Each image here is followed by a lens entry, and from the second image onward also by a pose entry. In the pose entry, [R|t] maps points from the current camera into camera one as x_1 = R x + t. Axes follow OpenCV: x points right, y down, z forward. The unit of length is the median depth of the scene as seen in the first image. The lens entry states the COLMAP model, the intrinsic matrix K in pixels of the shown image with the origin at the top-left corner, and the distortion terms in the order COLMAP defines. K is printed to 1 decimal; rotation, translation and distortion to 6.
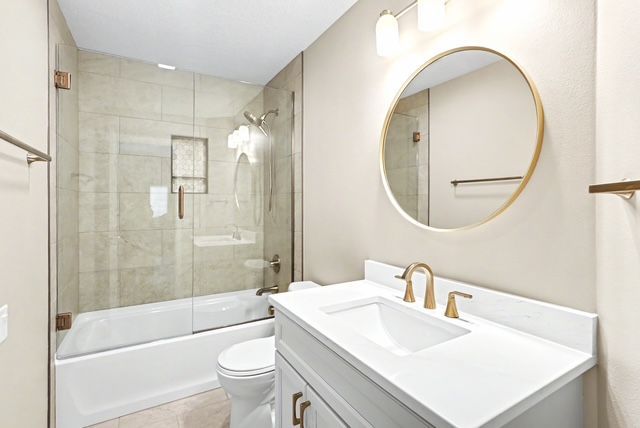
lens RADIAL K [[295.5, 0, 312.1], [0, 295.5, 206.3], [0, 0, 1]] dist [-0.008027, 0.002762]
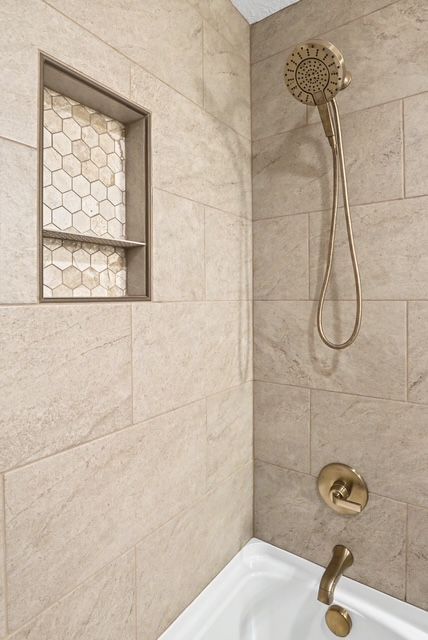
lens RADIAL K [[364.1, 0, 214.6], [0, 364.1, 299.4], [0, 0, 1]] dist [-0.024846, 0.001699]
pose [[0.905422, -0.011659, 0.424353, -0.452049], [0.015273, 0.999870, -0.005115, -0.041044], [-0.424238, 0.011112, 0.905482, 0.651743]]
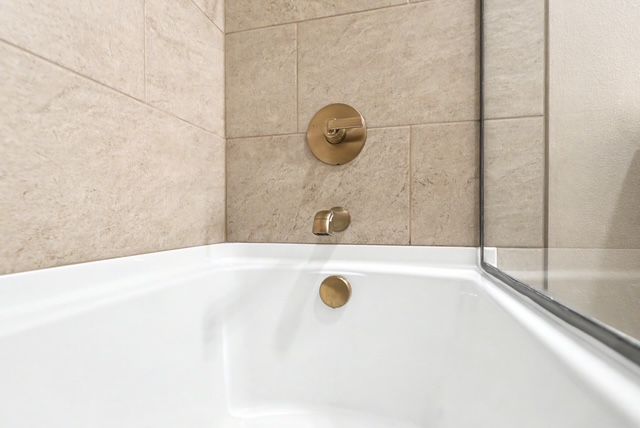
lens RADIAL K [[321.0, 0, 329.4], [0, 321.0, 223.3], [0, 0, 1]] dist [-0.006751, 0.002534]
pose [[0.687184, -0.019749, 0.726215, -0.362859], [0.016536, 0.999797, 0.011542, 0.282014], [-0.726295, 0.004077, 0.687371, 0.775905]]
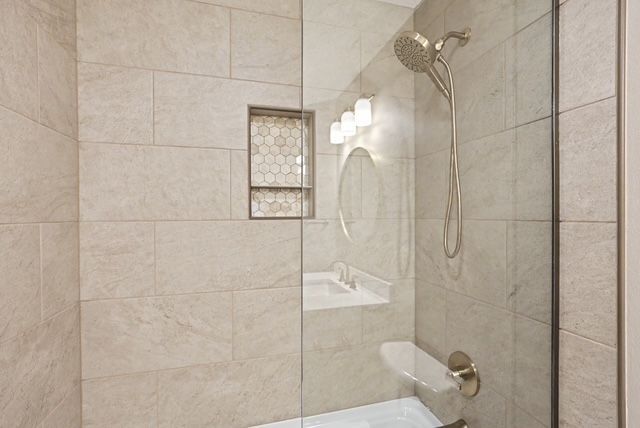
lens RADIAL K [[295.5, 0, 314.1], [0, 295.5, 220.2], [0, 0, 1]] dist [-0.008027, 0.002762]
pose [[0.968664, -0.004604, -0.248330, -0.227834], [0.005827, 0.999974, 0.004193, -0.041974], [0.248305, -0.005509, 0.968666, 0.503592]]
